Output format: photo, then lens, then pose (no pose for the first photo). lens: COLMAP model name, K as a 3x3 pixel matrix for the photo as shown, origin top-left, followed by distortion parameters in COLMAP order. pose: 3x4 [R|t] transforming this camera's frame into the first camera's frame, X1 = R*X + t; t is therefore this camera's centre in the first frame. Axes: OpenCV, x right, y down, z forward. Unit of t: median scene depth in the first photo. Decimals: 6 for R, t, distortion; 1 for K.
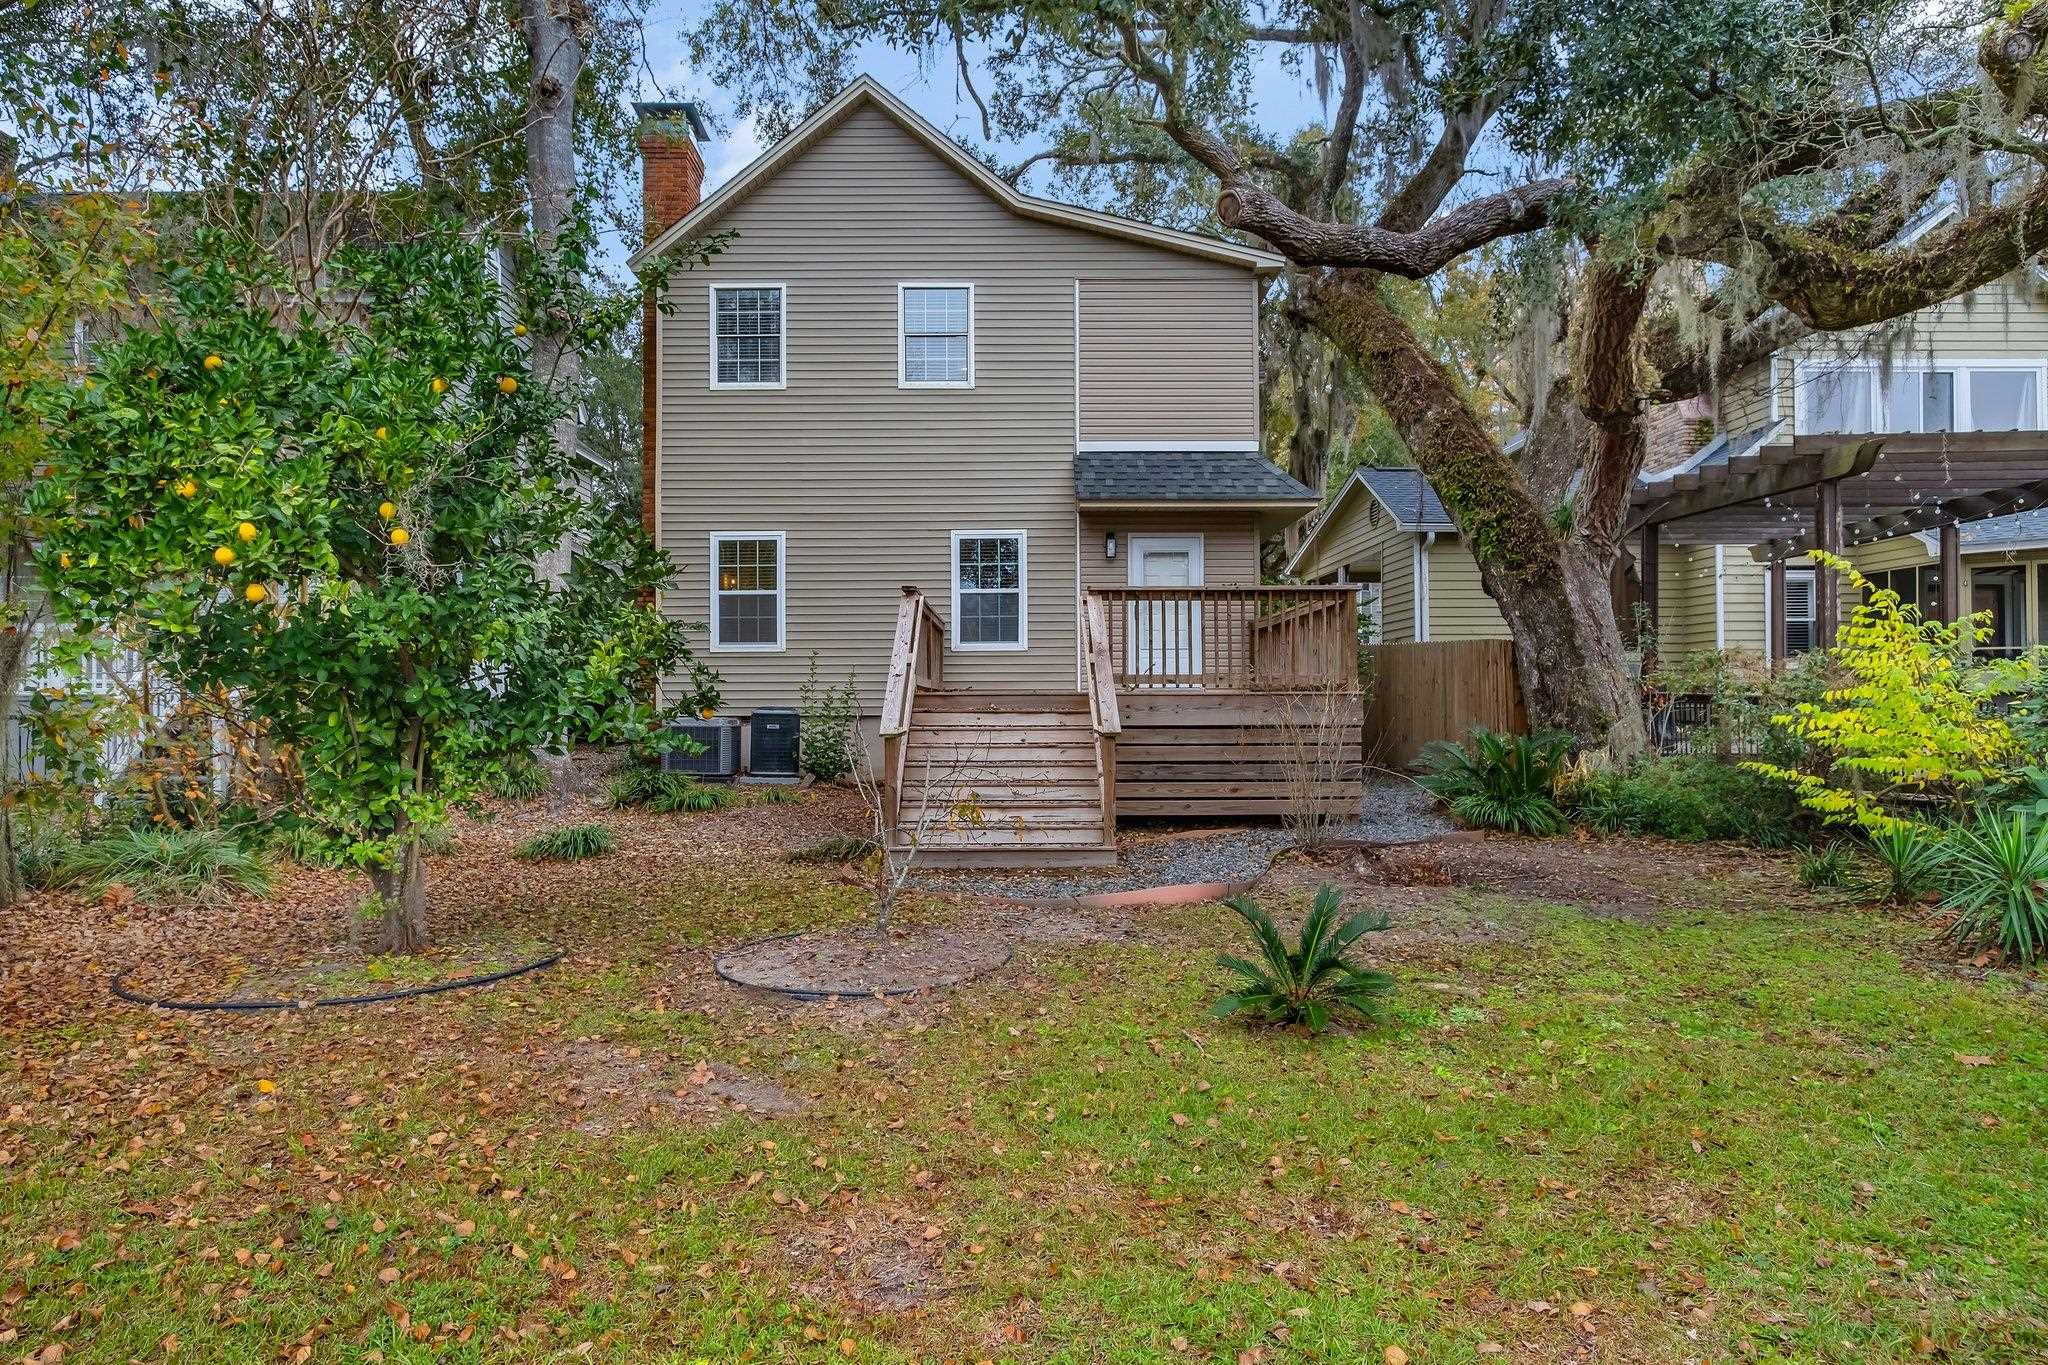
lens RADIAL K [[1304.4, 0, 1033.0], [0, 1304.4, 679.9], [0, 0, 1]] dist [-0.004386, 0.001949]
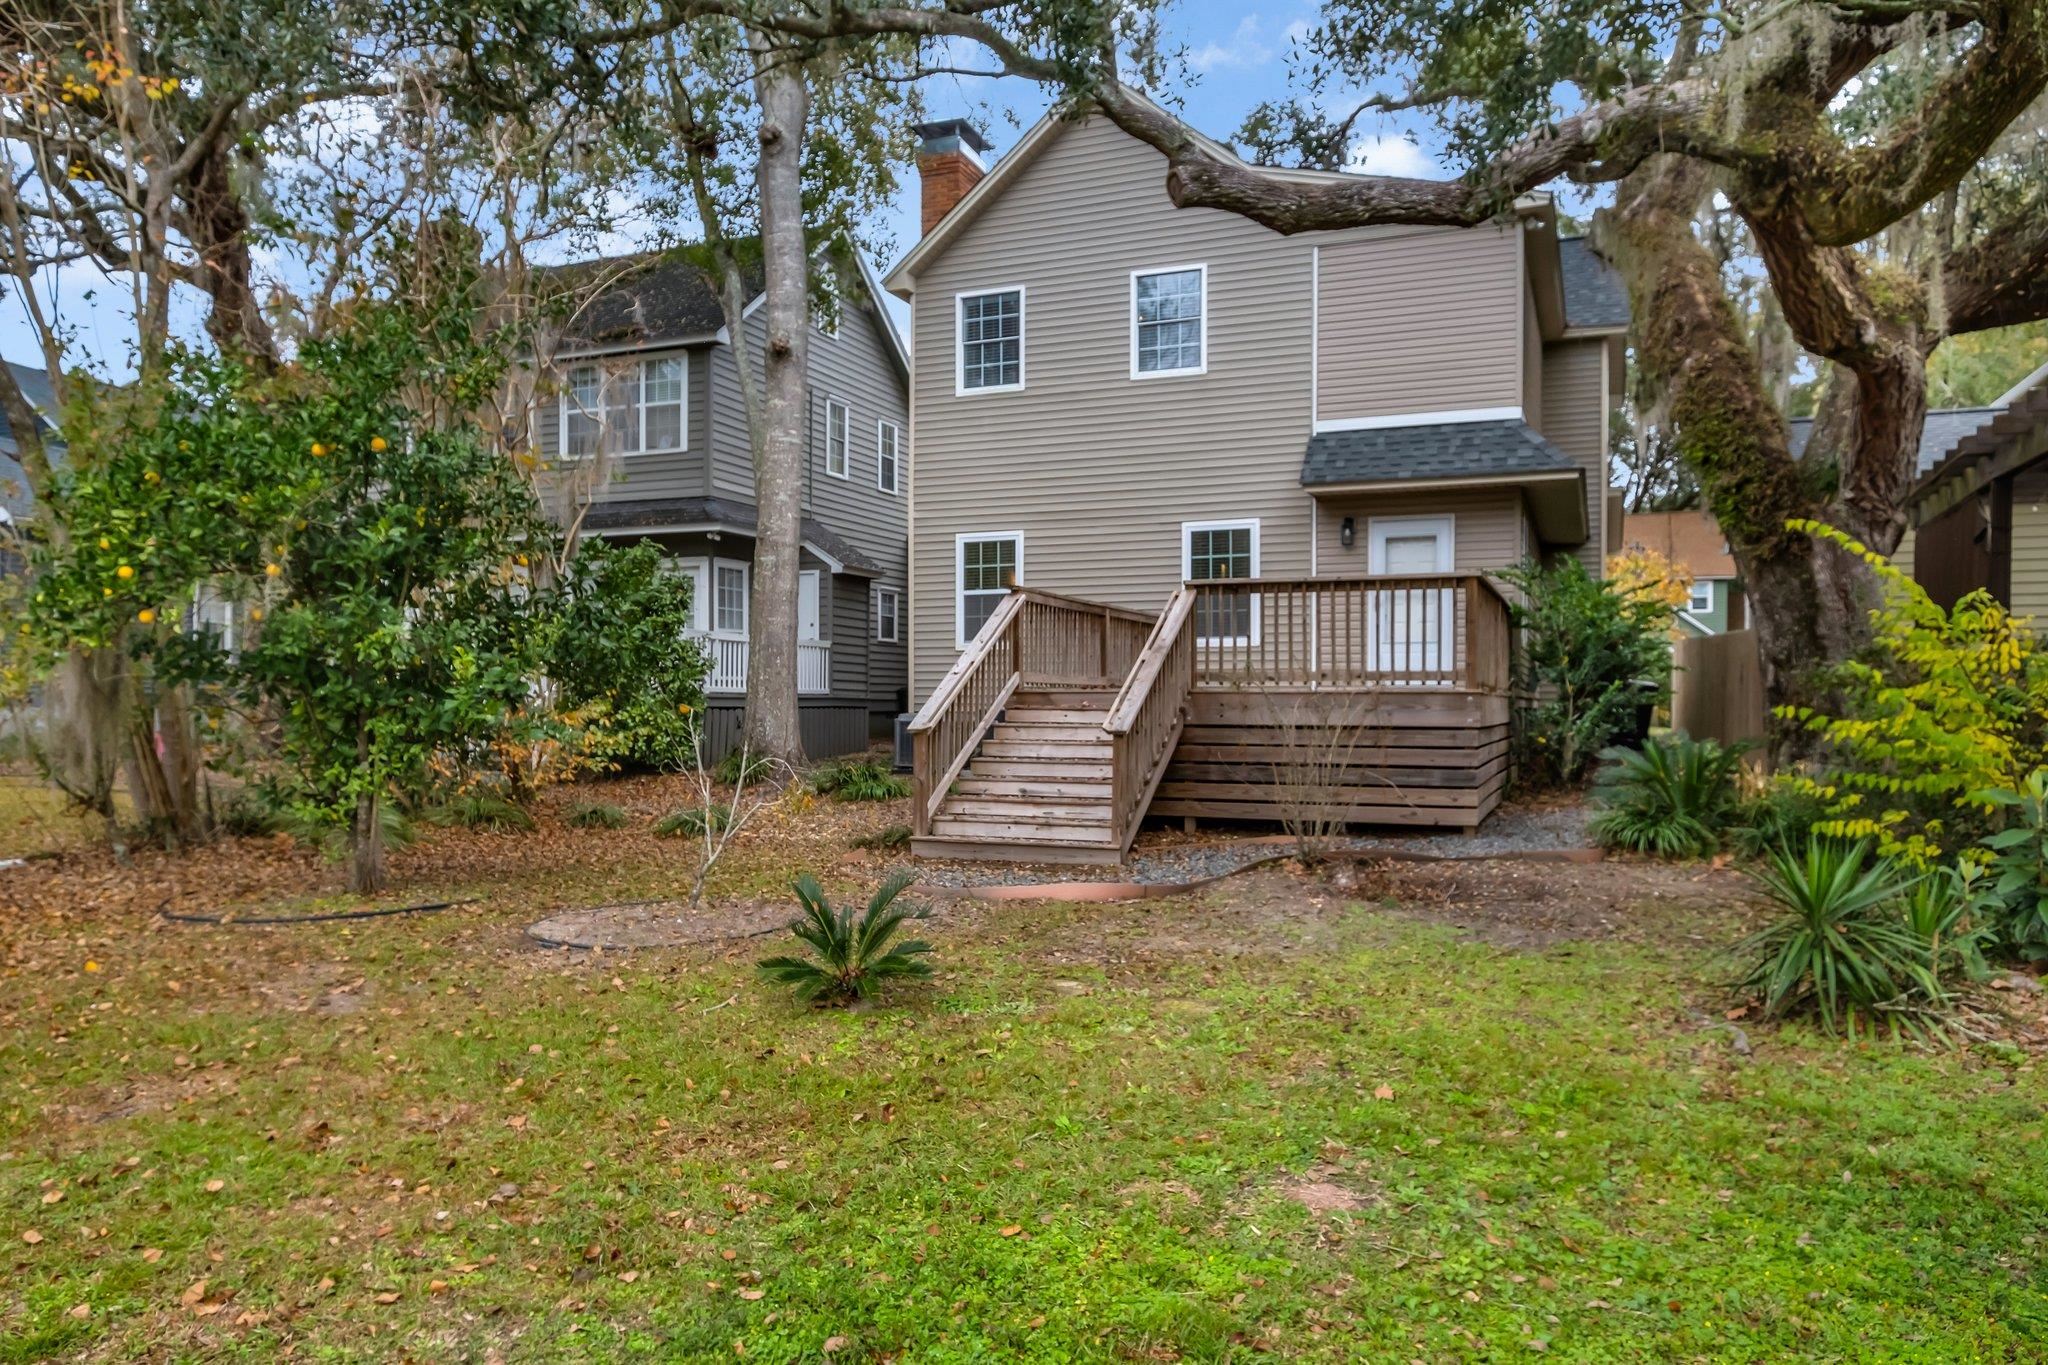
lens RADIAL K [[1383.6, 0, 1018.8], [0, 1383.6, 692.6], [0, 0, 1]] dist [0.004336, 0.001926]
pose [[0.923558, 0.003412, -0.383443, 0.220594], [0.001259, 0.999928, 0.011930, -0.000674], [0.383456, -0.011501, 0.923488, 0.000297]]
